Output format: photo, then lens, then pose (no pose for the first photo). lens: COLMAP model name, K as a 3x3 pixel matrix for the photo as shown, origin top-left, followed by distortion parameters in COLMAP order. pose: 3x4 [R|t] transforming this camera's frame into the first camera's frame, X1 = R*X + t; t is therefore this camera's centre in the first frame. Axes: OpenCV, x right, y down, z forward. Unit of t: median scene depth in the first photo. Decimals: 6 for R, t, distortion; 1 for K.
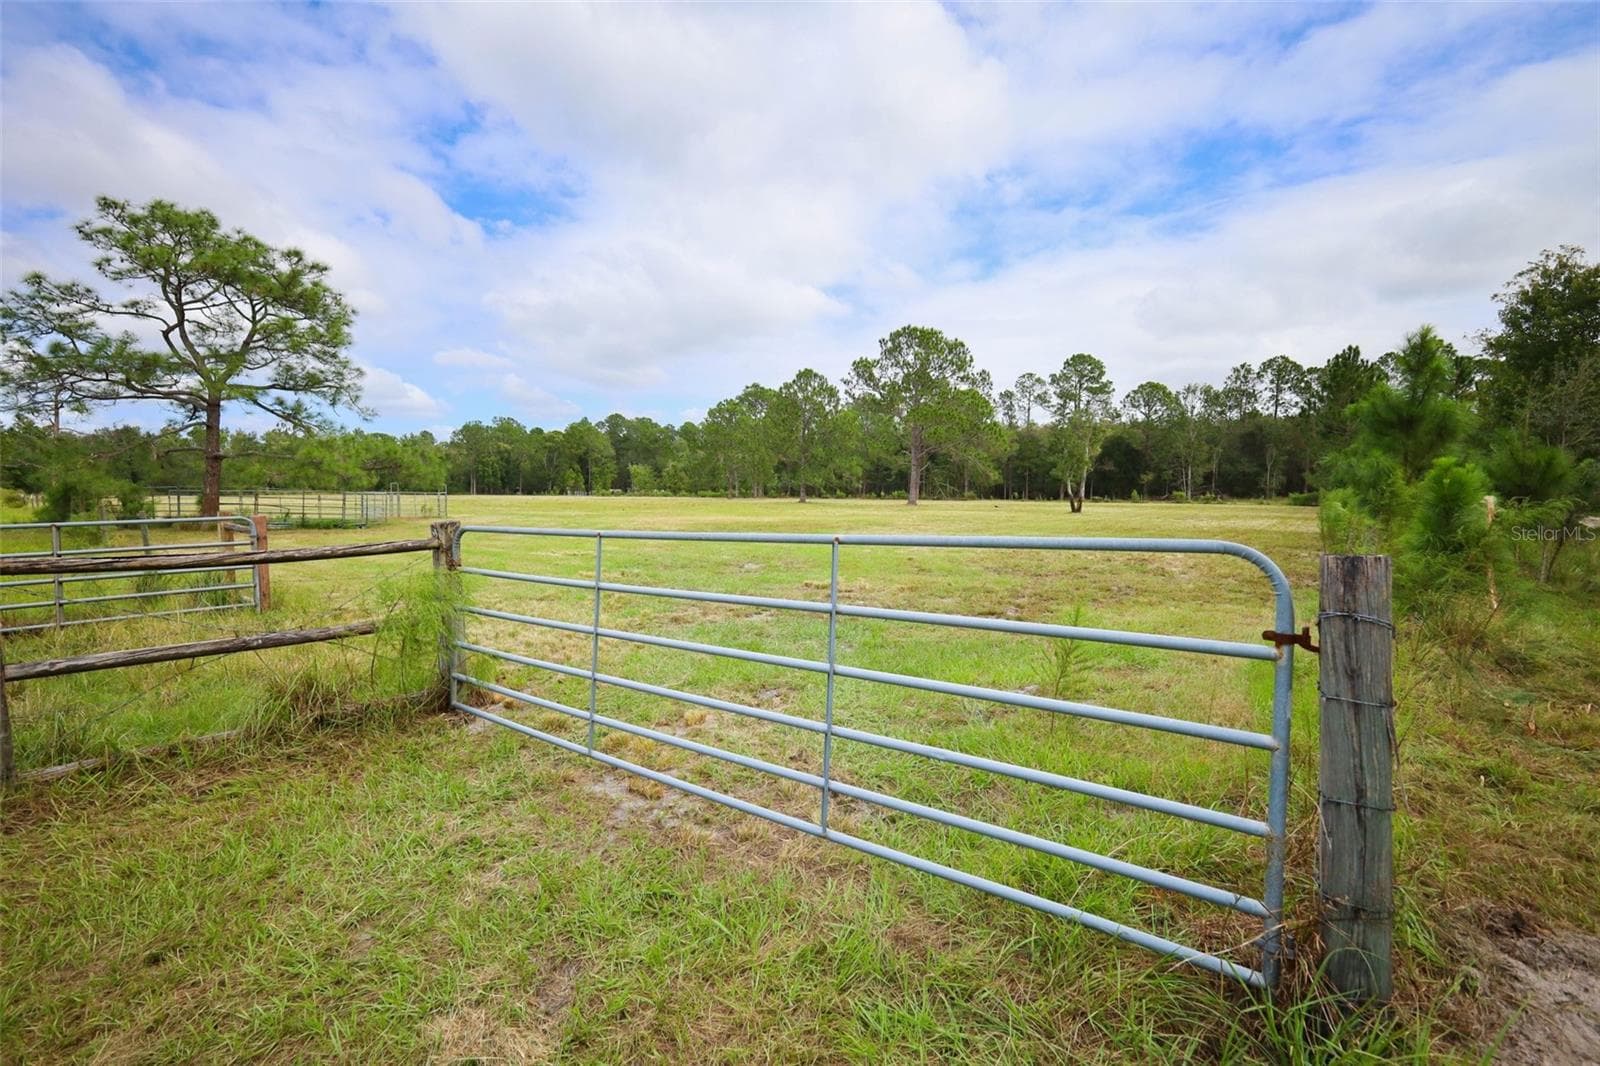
lens RADIAL K [[671.1, 0, 800.0], [0, 671.1, 533.0], [0, 0, 1]] dist [-0.002283, -0.000627]
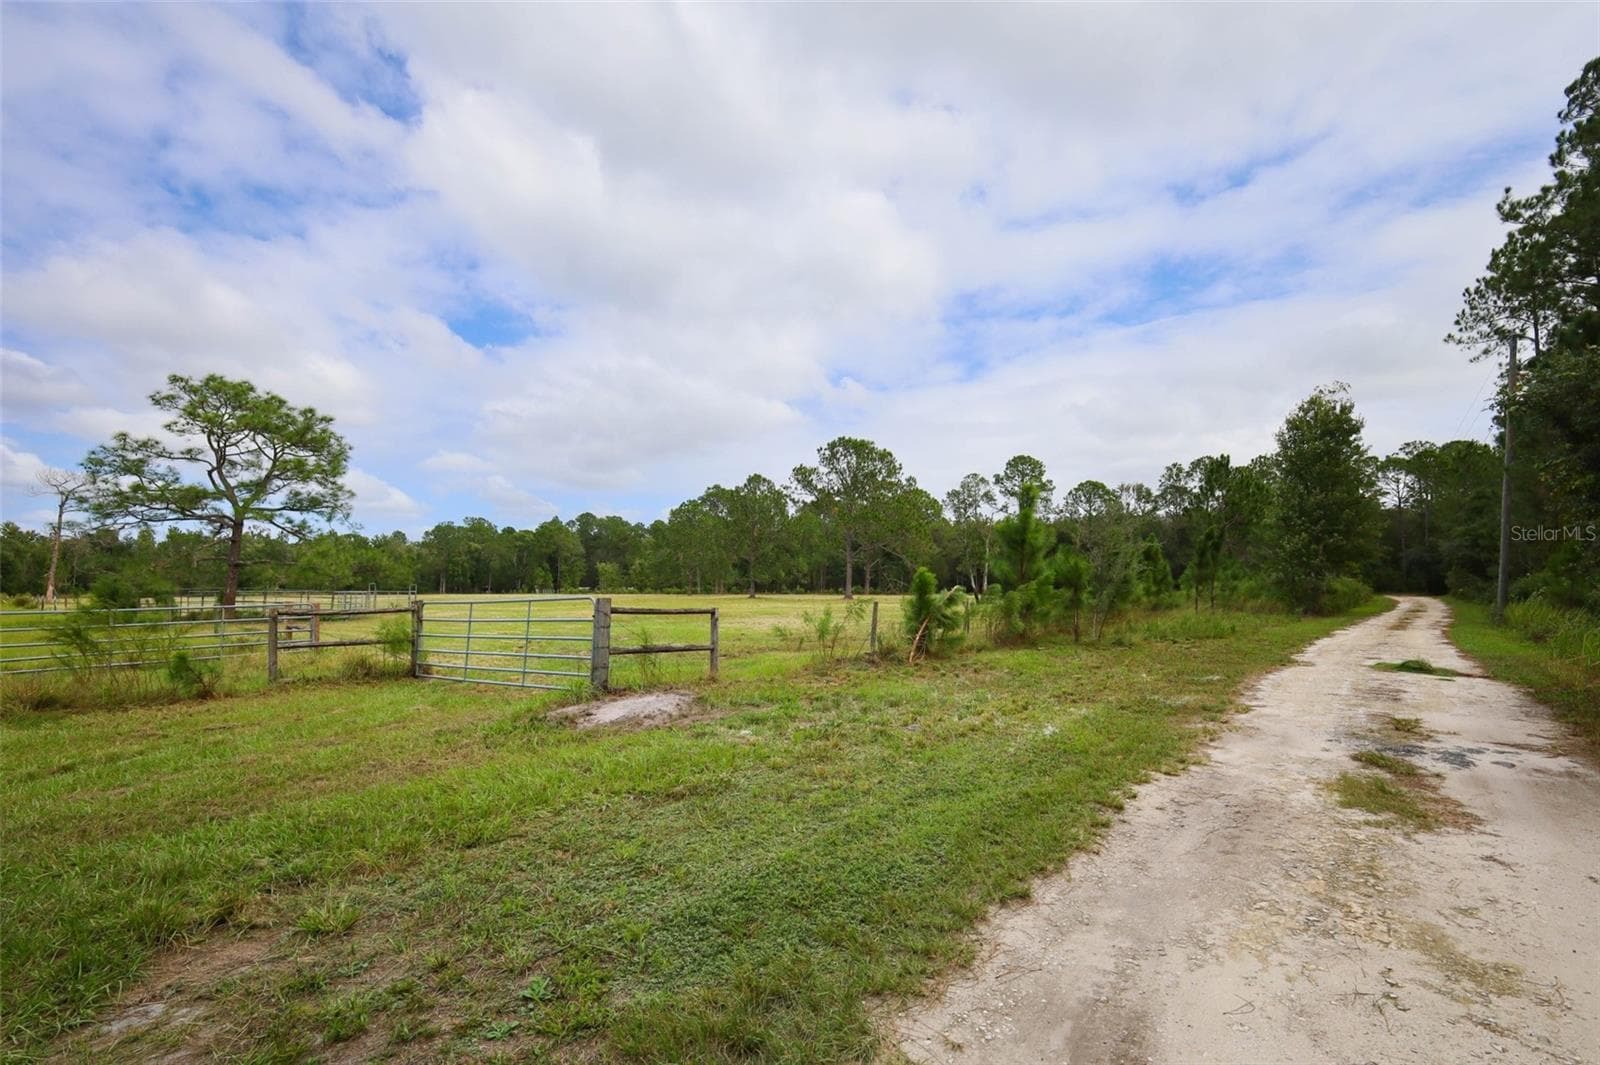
lens RADIAL K [[703.7, 0, 787.7], [0, 703.7, 557.1], [0, 0, 1]] dist [-0.000102, -0.000427]
pose [[0.999955, -0.009160, 0.002558, 0.057797], [0.009378, 0.994440, -0.104885, 0.007437], [-0.001583, 0.104905, 0.994481, -0.113492]]
